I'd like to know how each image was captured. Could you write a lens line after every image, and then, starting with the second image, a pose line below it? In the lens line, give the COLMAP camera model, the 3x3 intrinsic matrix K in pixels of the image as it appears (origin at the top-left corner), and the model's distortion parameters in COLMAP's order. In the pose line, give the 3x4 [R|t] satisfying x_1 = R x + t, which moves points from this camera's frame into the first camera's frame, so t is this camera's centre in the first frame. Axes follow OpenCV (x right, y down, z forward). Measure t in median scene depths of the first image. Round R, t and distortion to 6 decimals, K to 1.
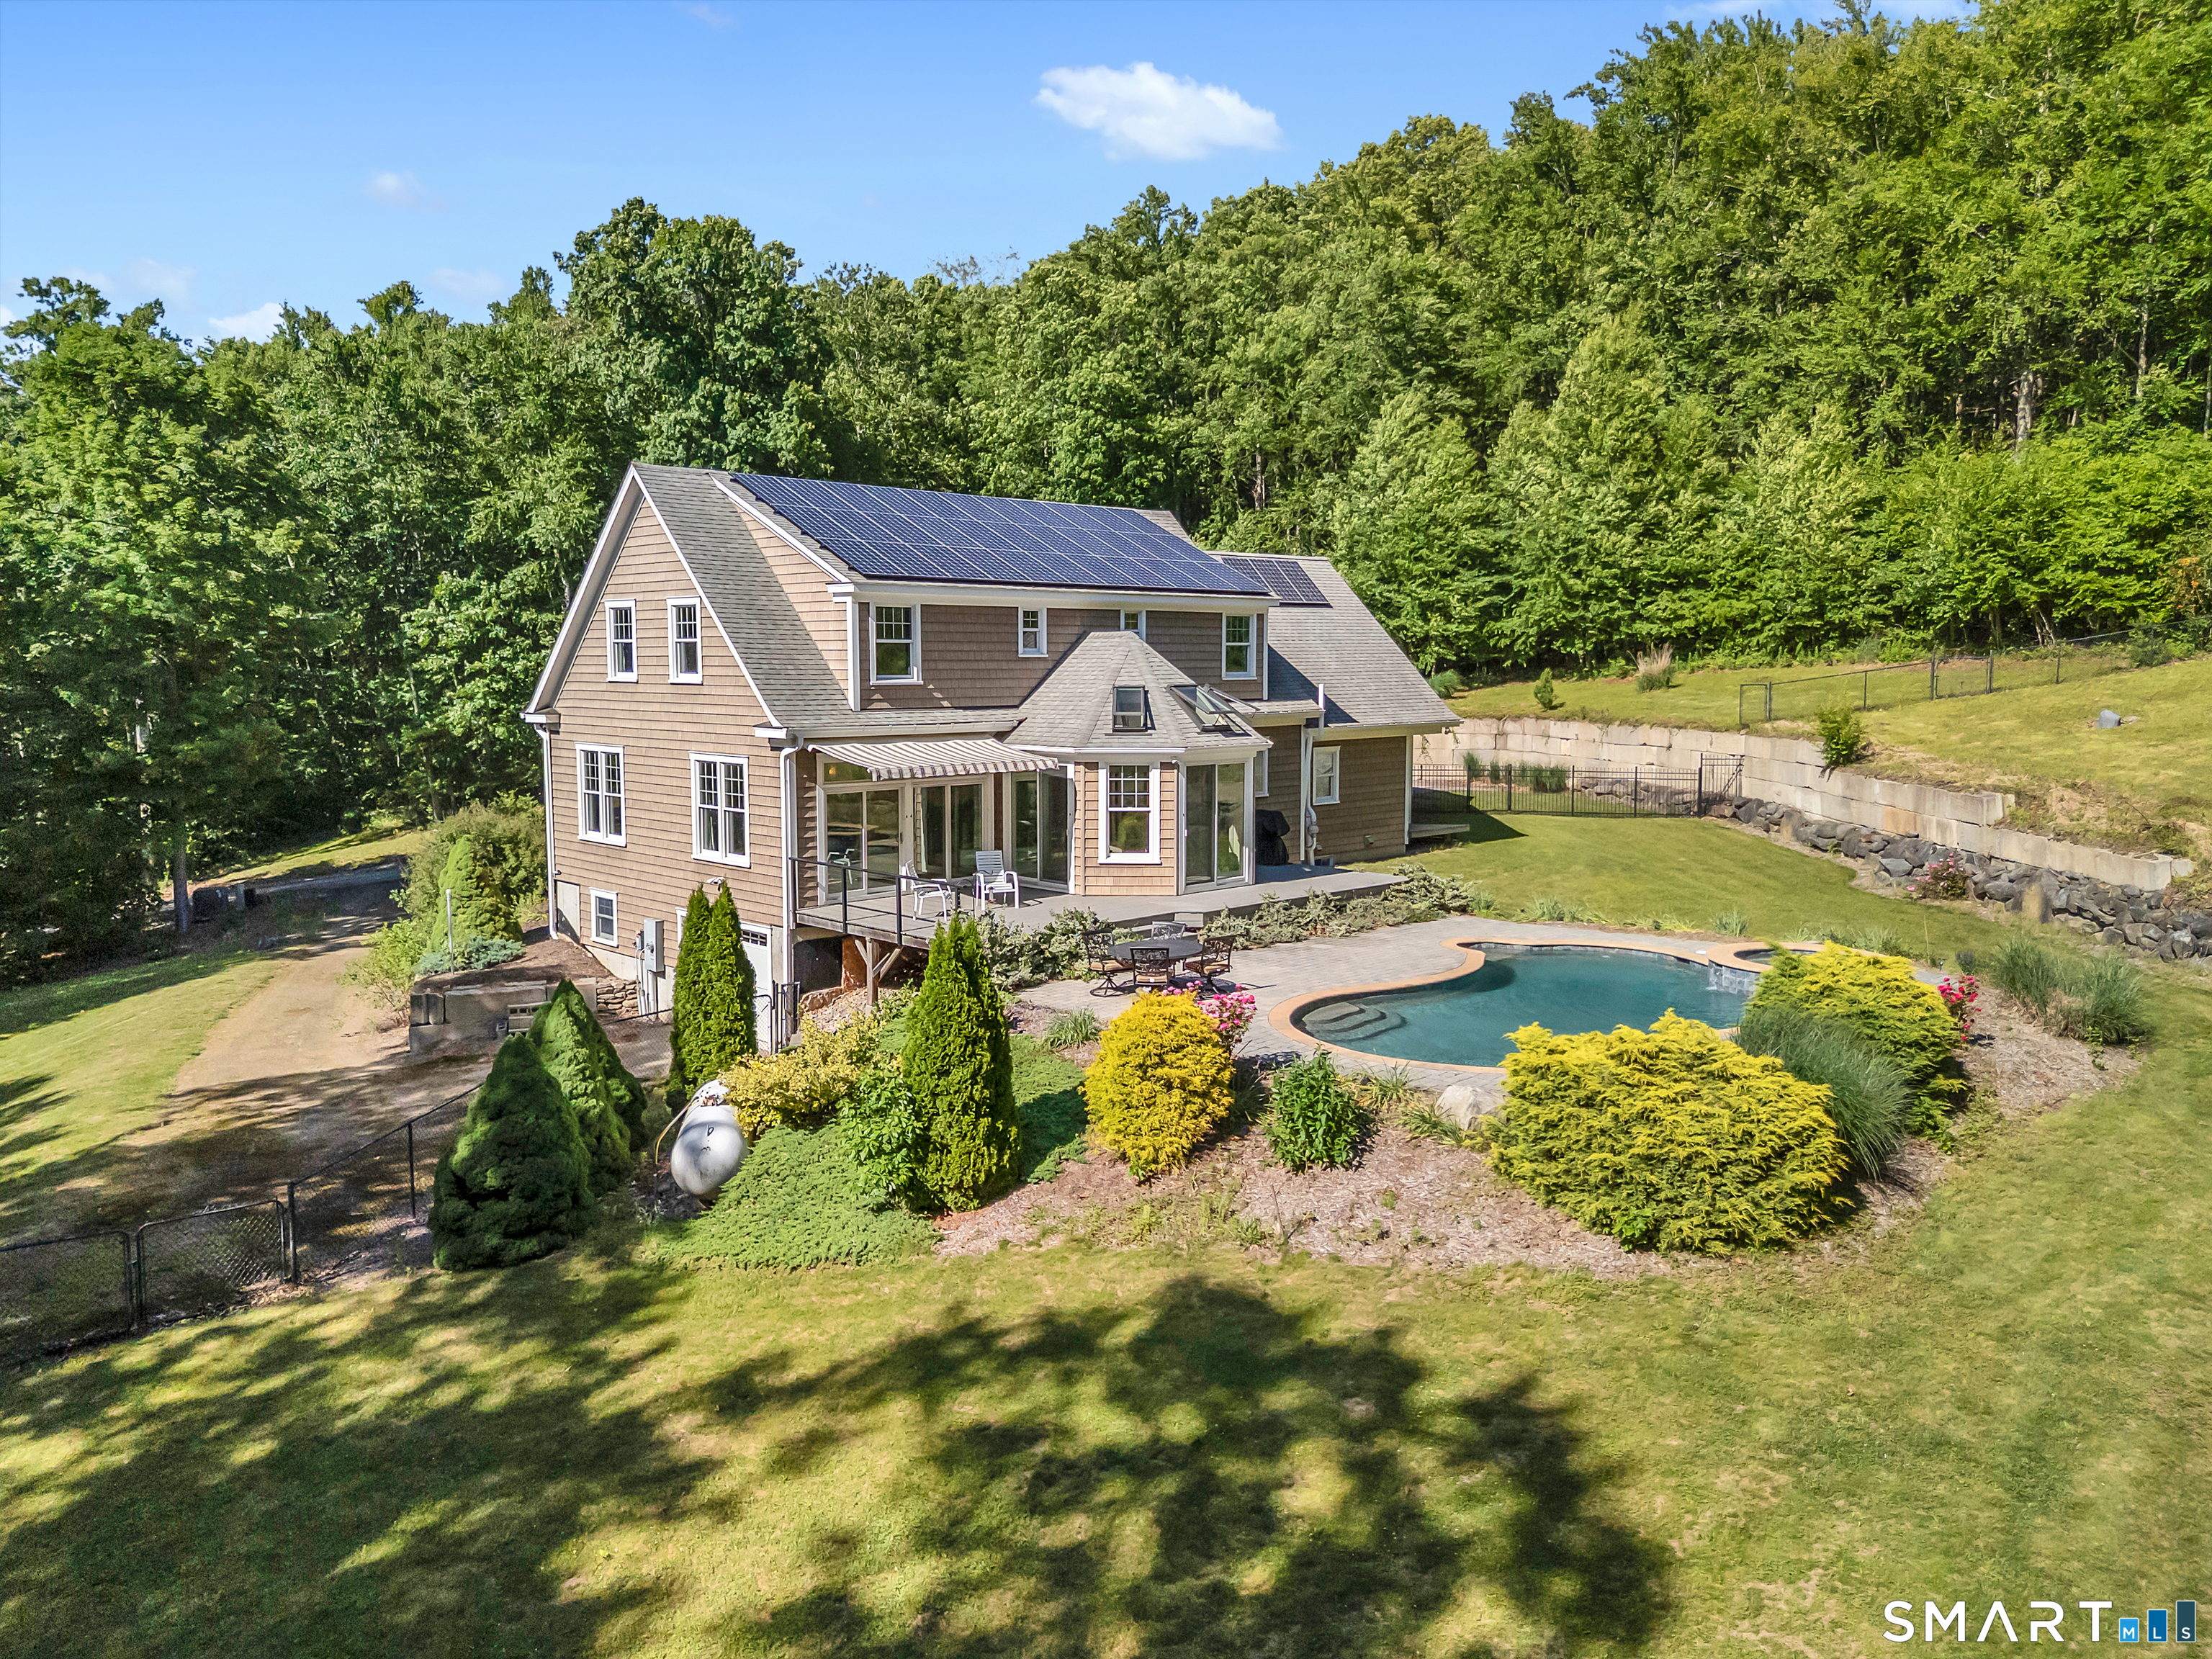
lens RADIAL K [[1576.6, 0, 1106.0], [0, 1576.6, 829.5], [0, 0, 1]] dist [0.070983, -0.056578]
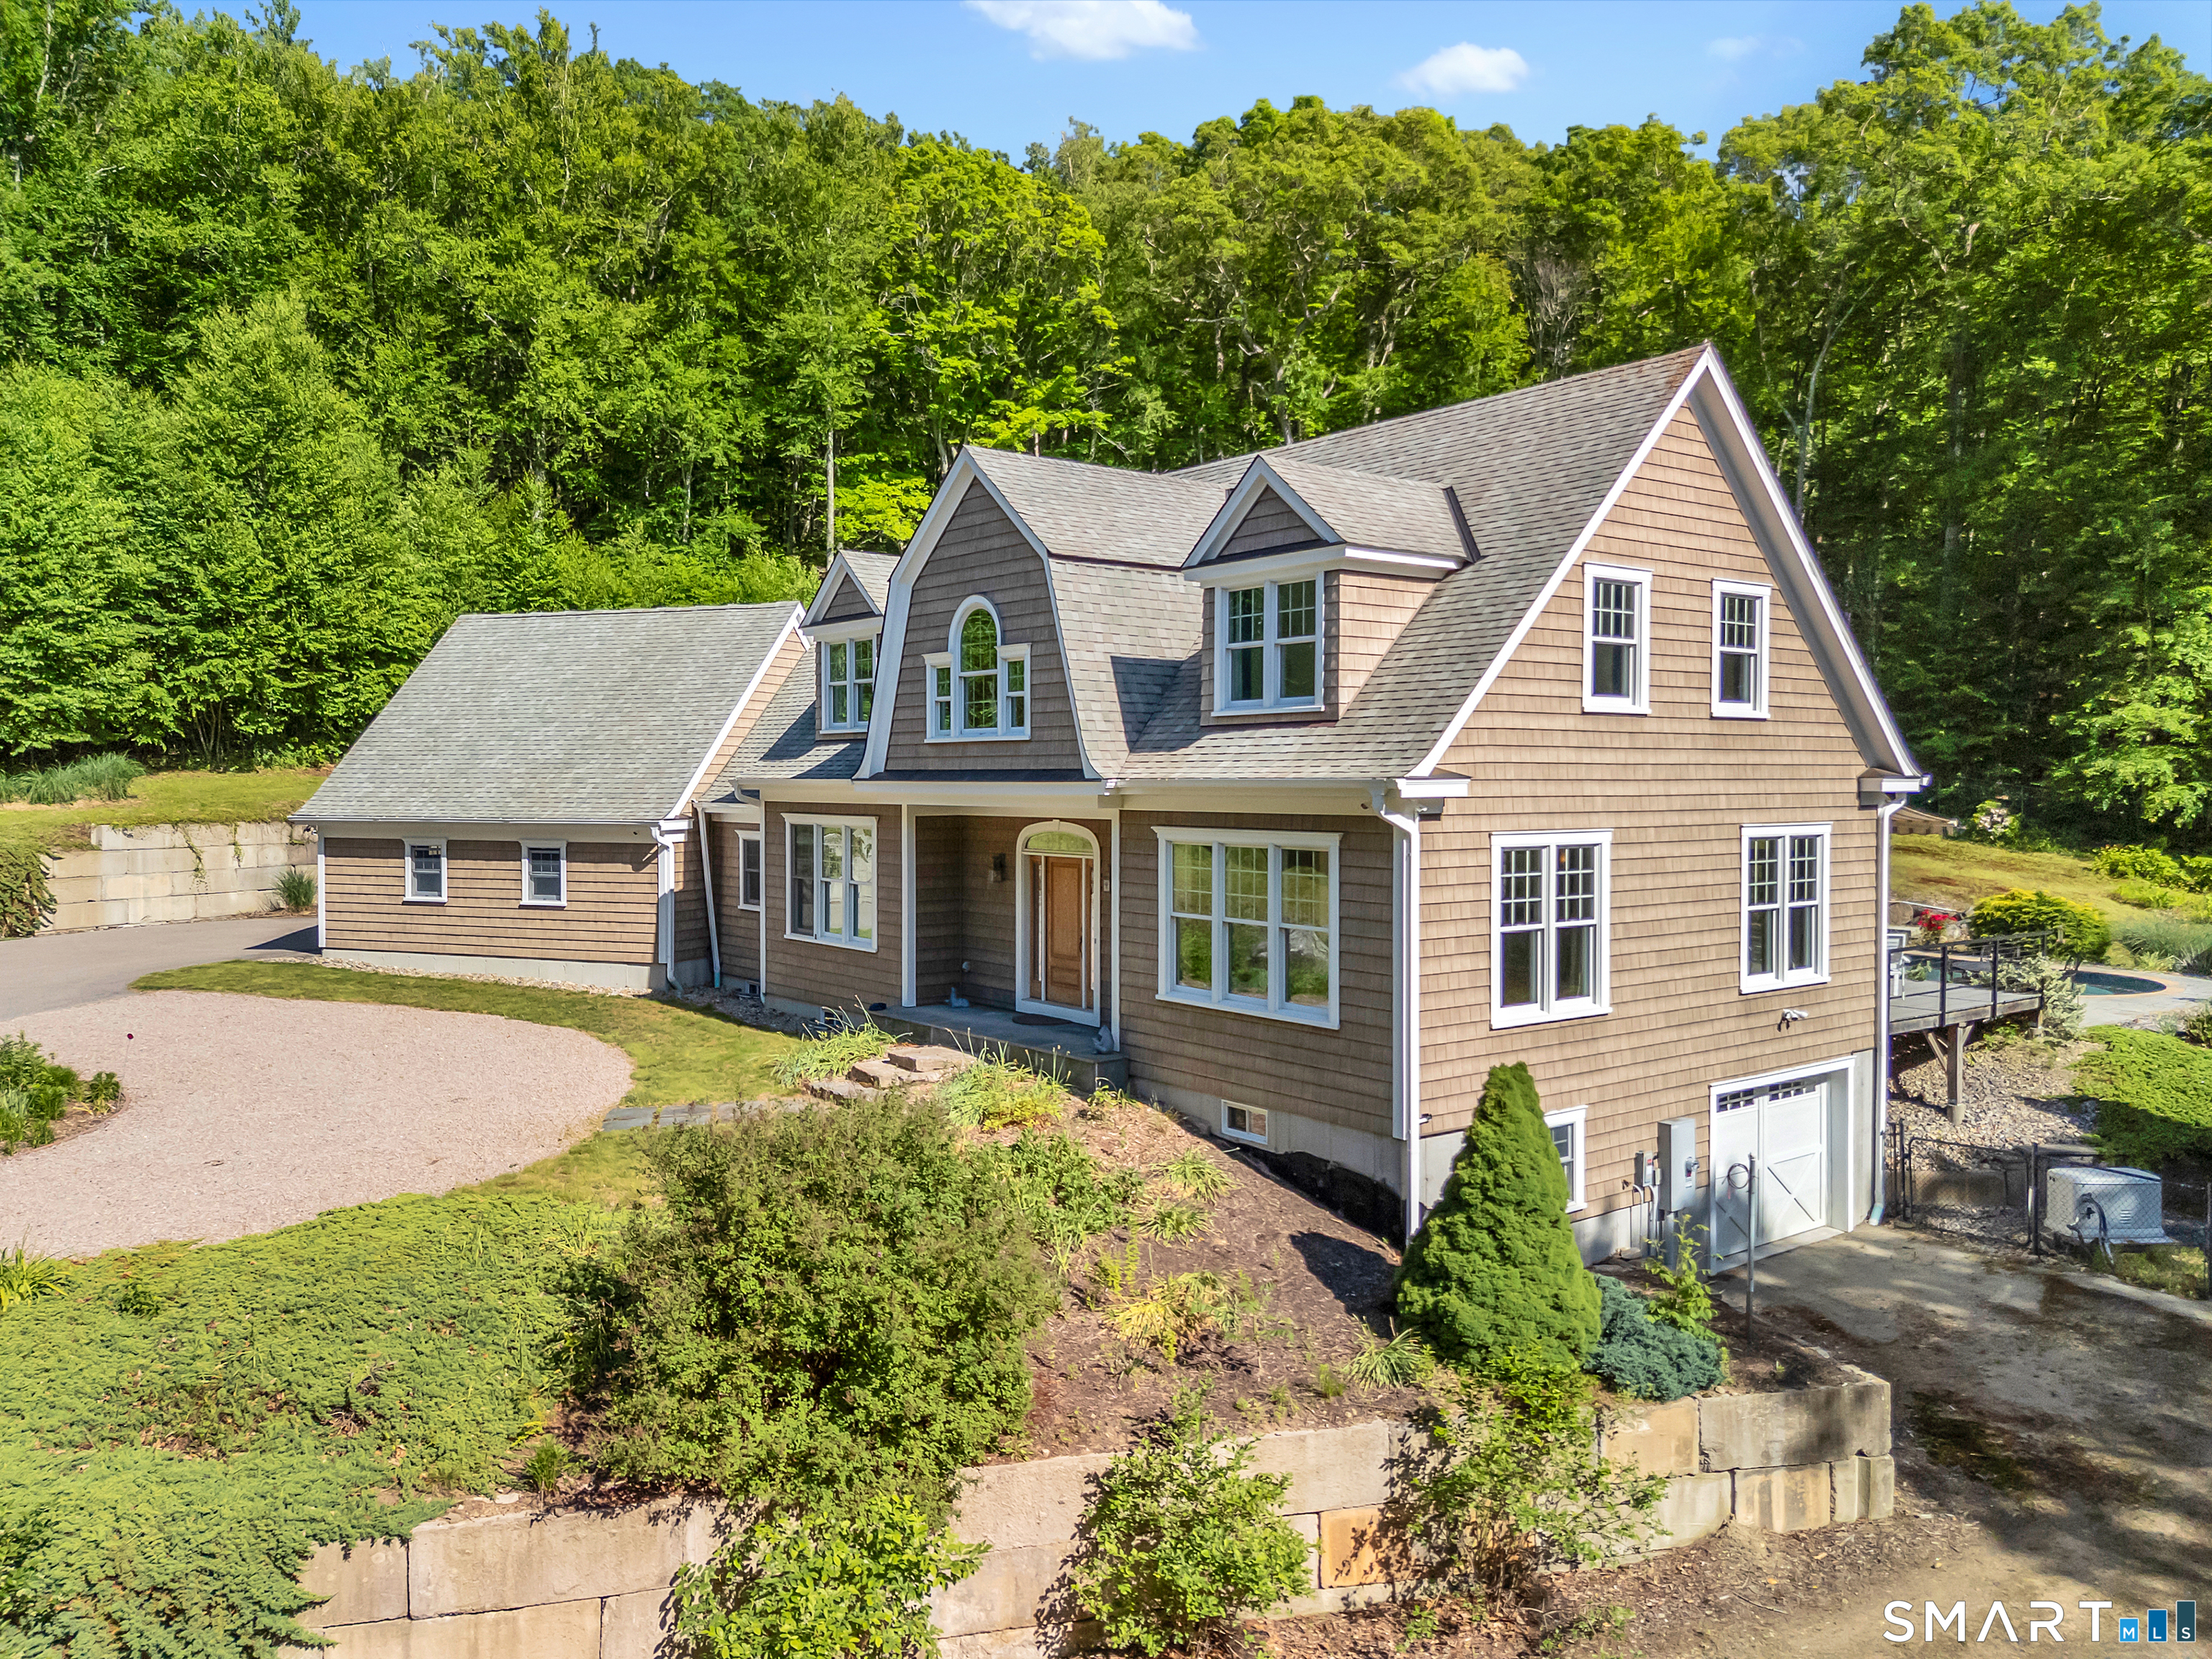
lens RADIAL K [[1576.6, 0, 1106.0], [0, 1576.6, 829.5], [0, 0, 1]] dist [0.070983, -0.056578]
pose [[0.148042, -0.067758, 0.986657, -0.925004], [0.076717, 0.995431, 0.056850, -0.102903], [-0.986001, 0.067277, 0.152564, 1.148077]]
